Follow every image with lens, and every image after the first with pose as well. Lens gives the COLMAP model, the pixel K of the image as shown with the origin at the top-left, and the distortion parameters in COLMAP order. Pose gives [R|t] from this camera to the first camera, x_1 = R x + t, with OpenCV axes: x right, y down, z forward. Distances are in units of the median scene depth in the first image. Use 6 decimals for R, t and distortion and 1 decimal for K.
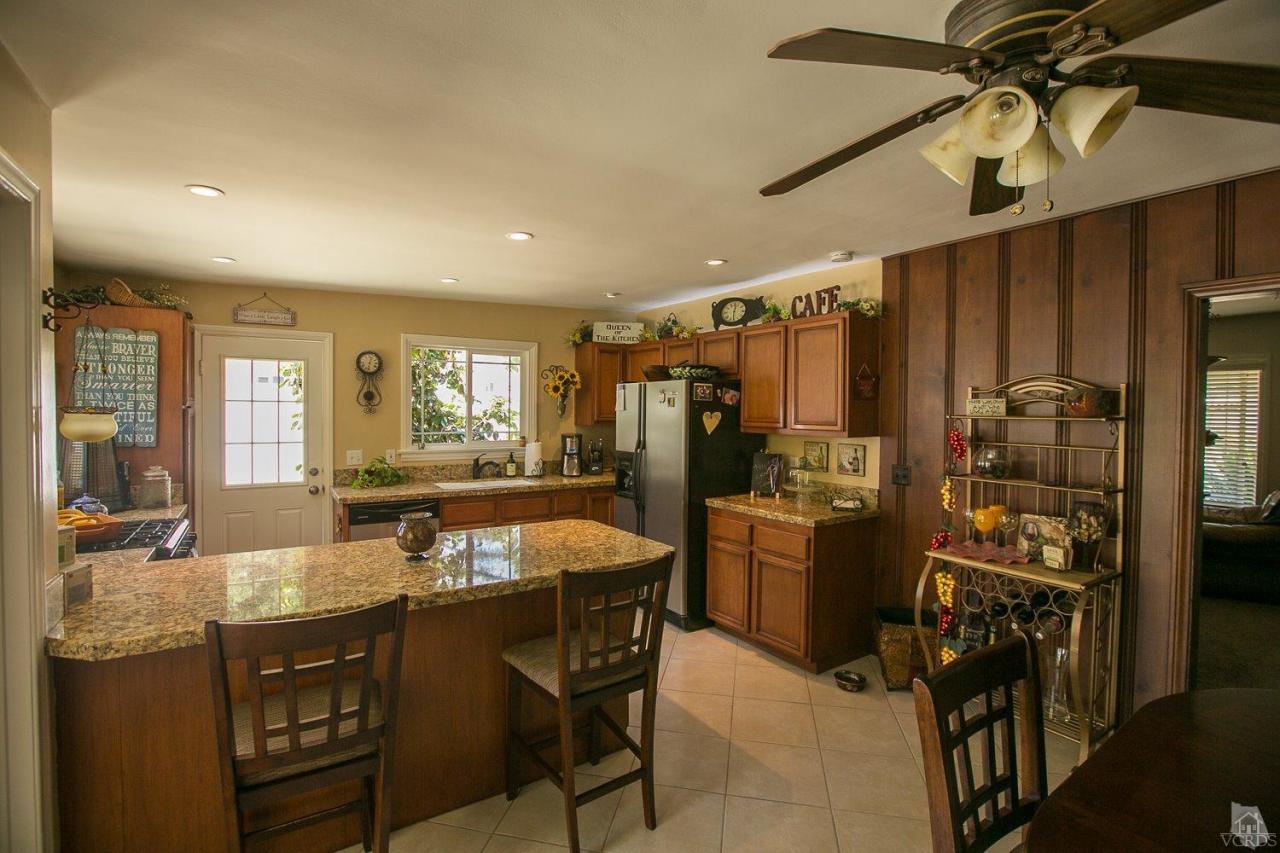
lens RADIAL K [[587.9, 0, 633.6], [0, 587.9, 420.8], [0, 0, 1]] dist [-0.058791, 0.022307]
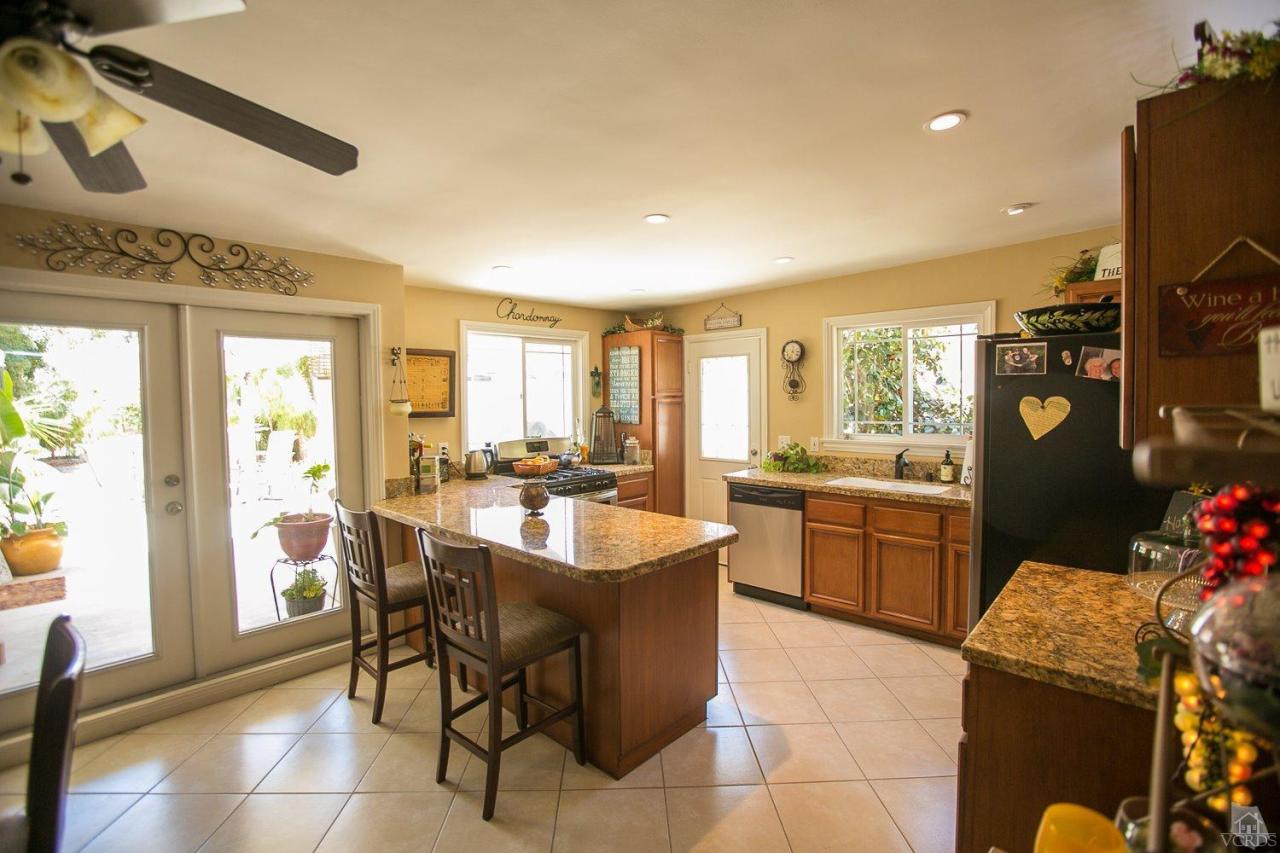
lens RADIAL K [[587.9, 0, 633.6], [0, 587.9, 420.8], [0, 0, 1]] dist [-0.058791, 0.022307]
pose [[0.225417, 0.029646, -0.973811, 0.499038], [-0.006732, 0.999560, 0.028872, -0.005273], [0.974239, 0.000048, 0.225517, 0.492271]]
